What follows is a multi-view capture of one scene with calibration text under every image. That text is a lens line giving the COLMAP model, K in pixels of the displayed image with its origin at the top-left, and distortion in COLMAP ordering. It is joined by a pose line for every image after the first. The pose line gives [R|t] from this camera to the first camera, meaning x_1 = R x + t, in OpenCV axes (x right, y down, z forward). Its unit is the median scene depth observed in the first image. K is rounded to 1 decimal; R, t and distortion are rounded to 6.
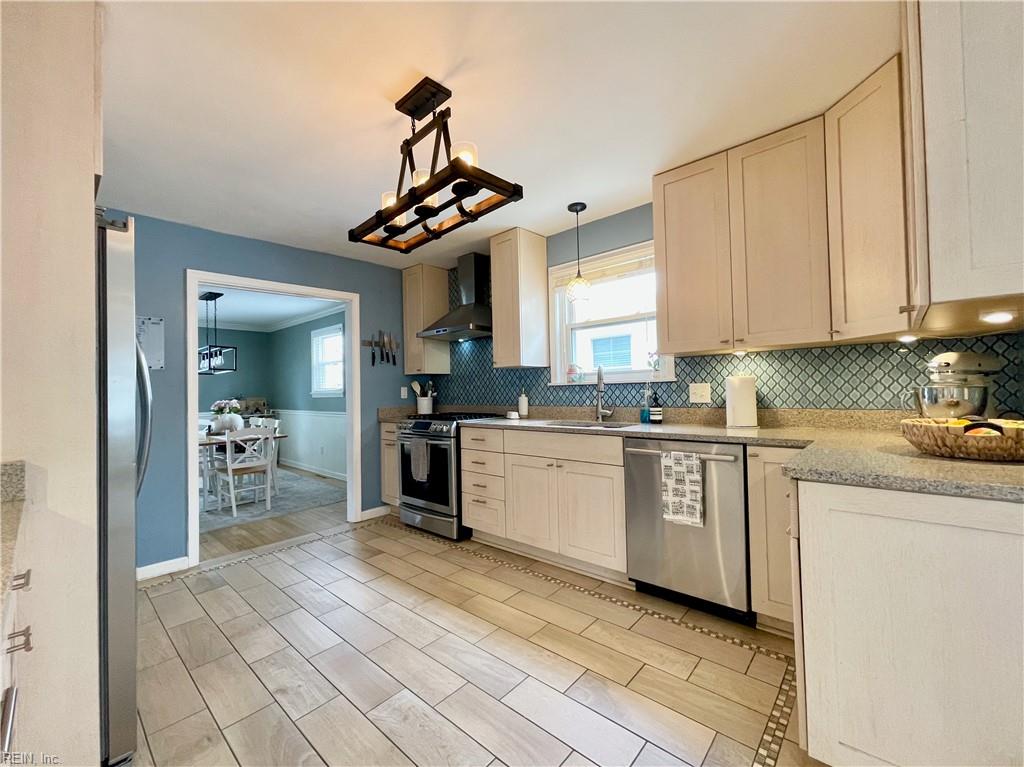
lens RADIAL K [[424.4, 0, 512.0], [0, 424.4, 383.5], [0, 0, 1]] dist [-0.001079, -0.000099]
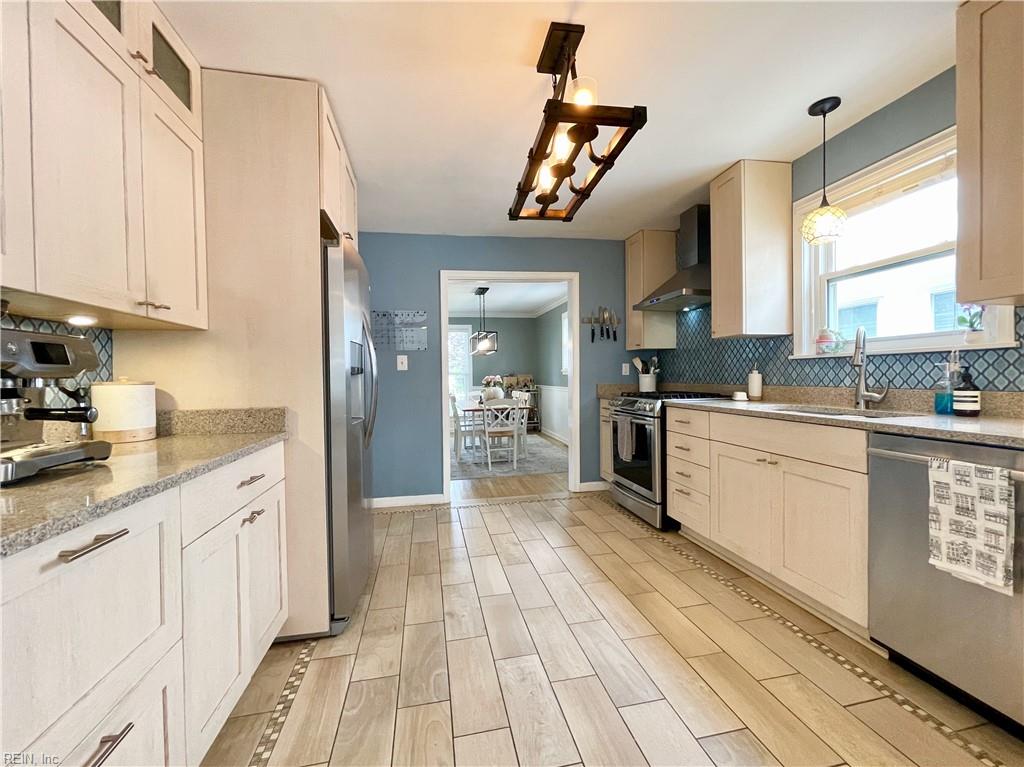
lens RADIAL K [[424.4, 0, 512.0], [0, 424.4, 383.5], [0, 0, 1]] dist [-0.001079, -0.000099]
pose [[0.799201, 0.020496, -0.600715, 0.159837], [0.007714, 0.998986, 0.044347, 0.012152], [0.601015, -0.040076, 0.798233, 0.092868]]
